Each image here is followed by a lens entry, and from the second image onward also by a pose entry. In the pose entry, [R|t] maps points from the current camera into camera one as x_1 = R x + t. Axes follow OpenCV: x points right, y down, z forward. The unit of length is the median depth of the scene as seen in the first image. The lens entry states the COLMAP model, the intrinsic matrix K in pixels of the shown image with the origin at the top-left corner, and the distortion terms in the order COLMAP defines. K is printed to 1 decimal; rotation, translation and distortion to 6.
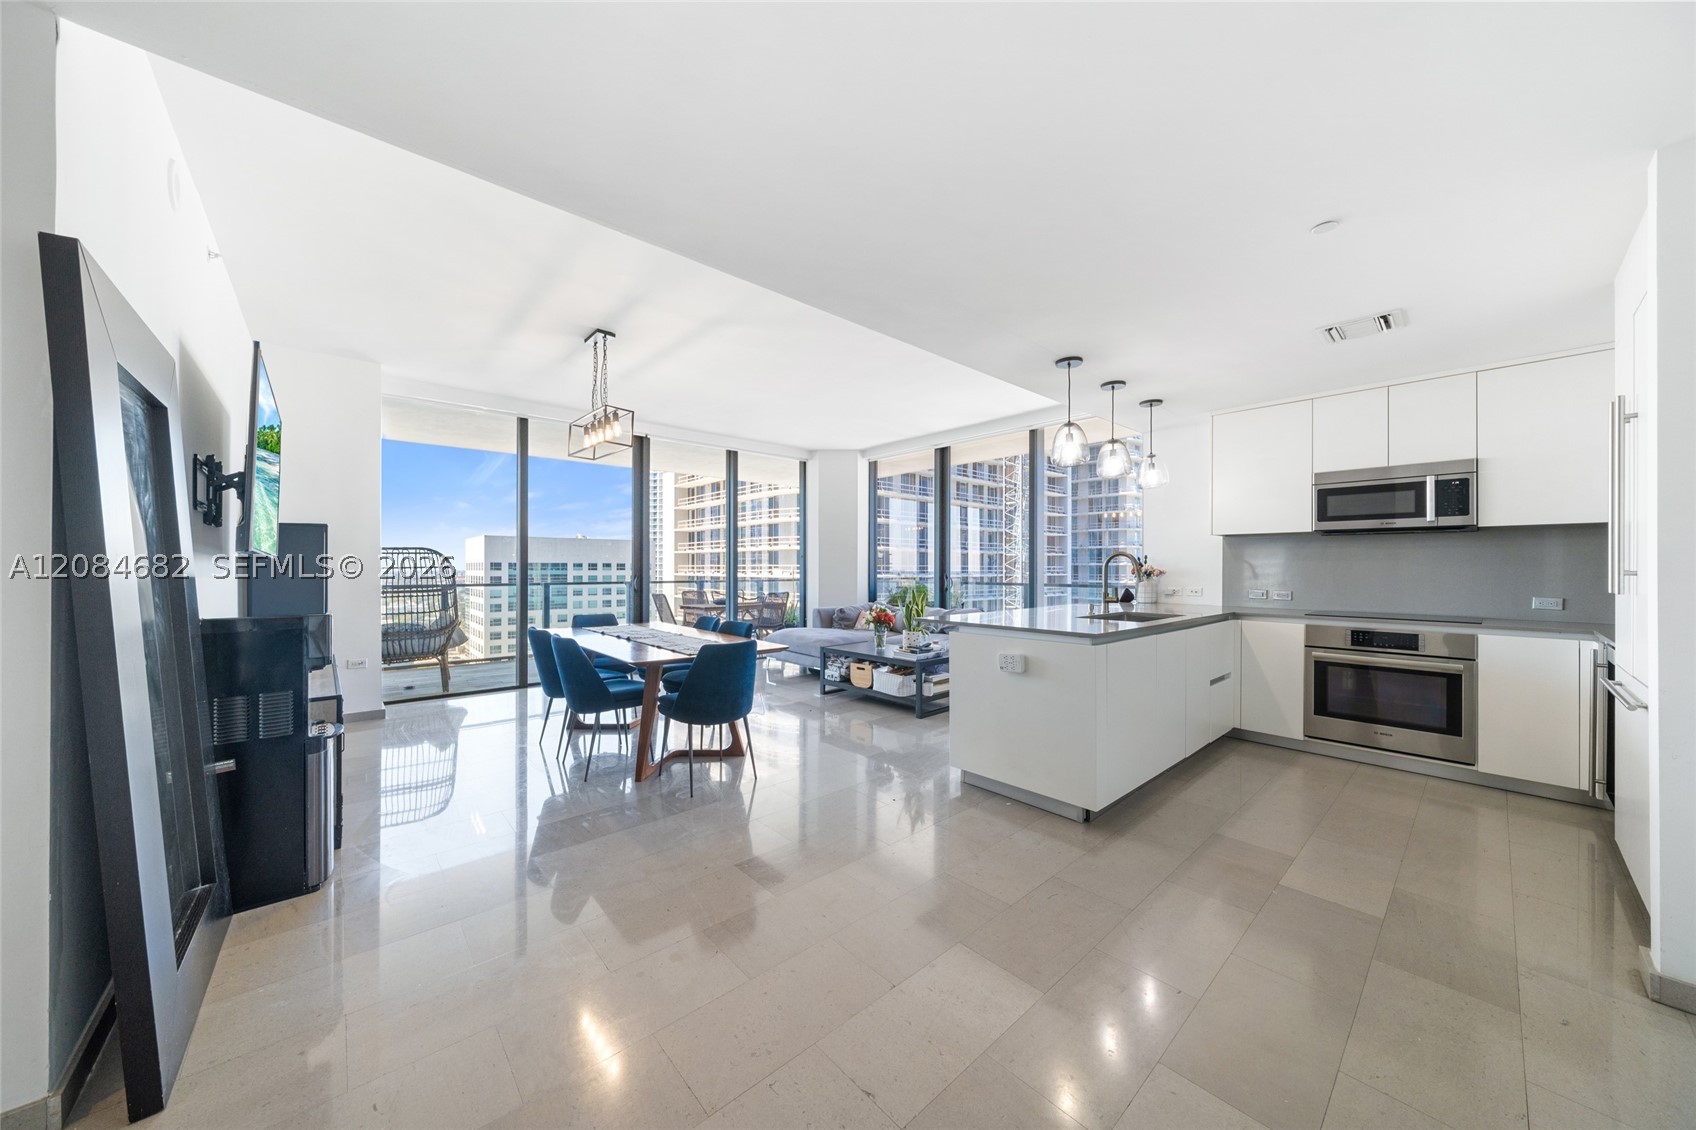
lens RADIAL K [[585.1, 0, 850.2], [0, 585.1, 565.9], [0, 0, 1]] dist [-0.002392, -0.000159]
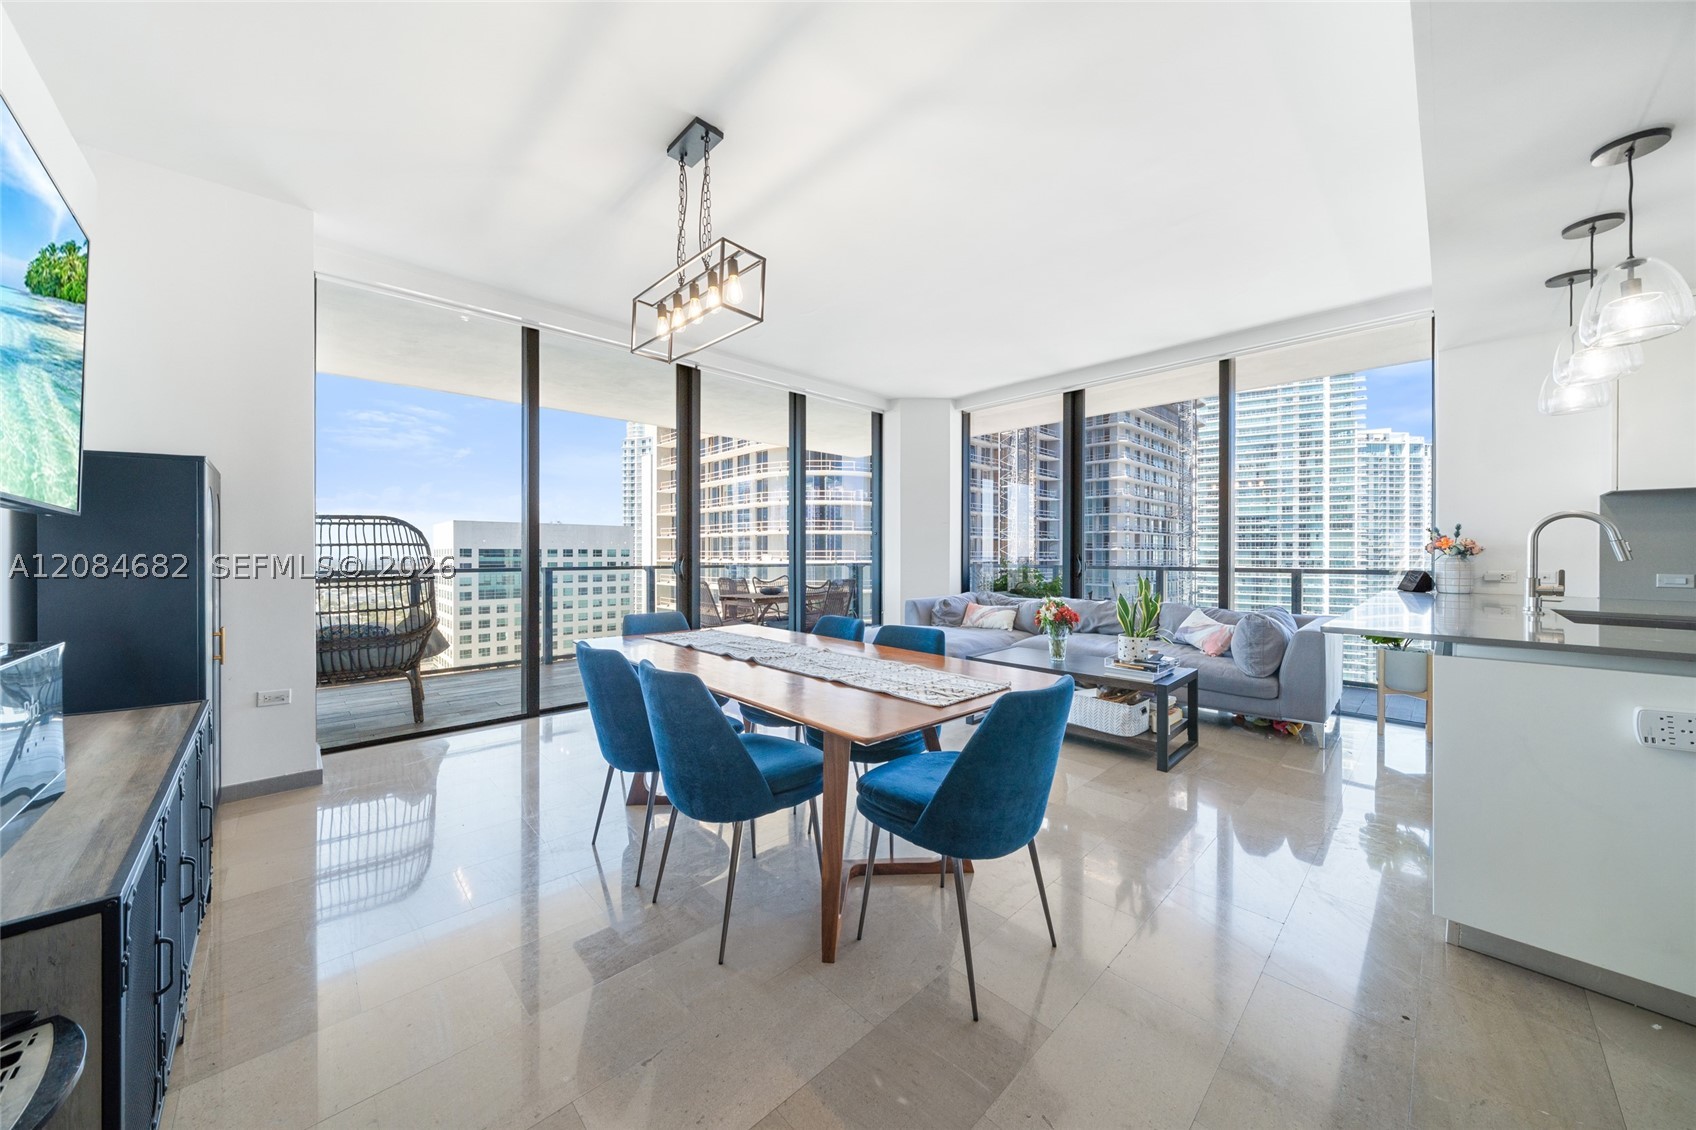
lens RADIAL K [[585.1, 0, 846.1], [0, 585.1, 554.1], [0, 0, 1]] dist [-0.002392, -0.000159]
pose [[0.999419, -0.001456, 0.034050, -0.175637], [0.001354, 0.999995, 0.003004, 0.010570], [-0.034054, -0.002956, 0.999416, 0.244699]]
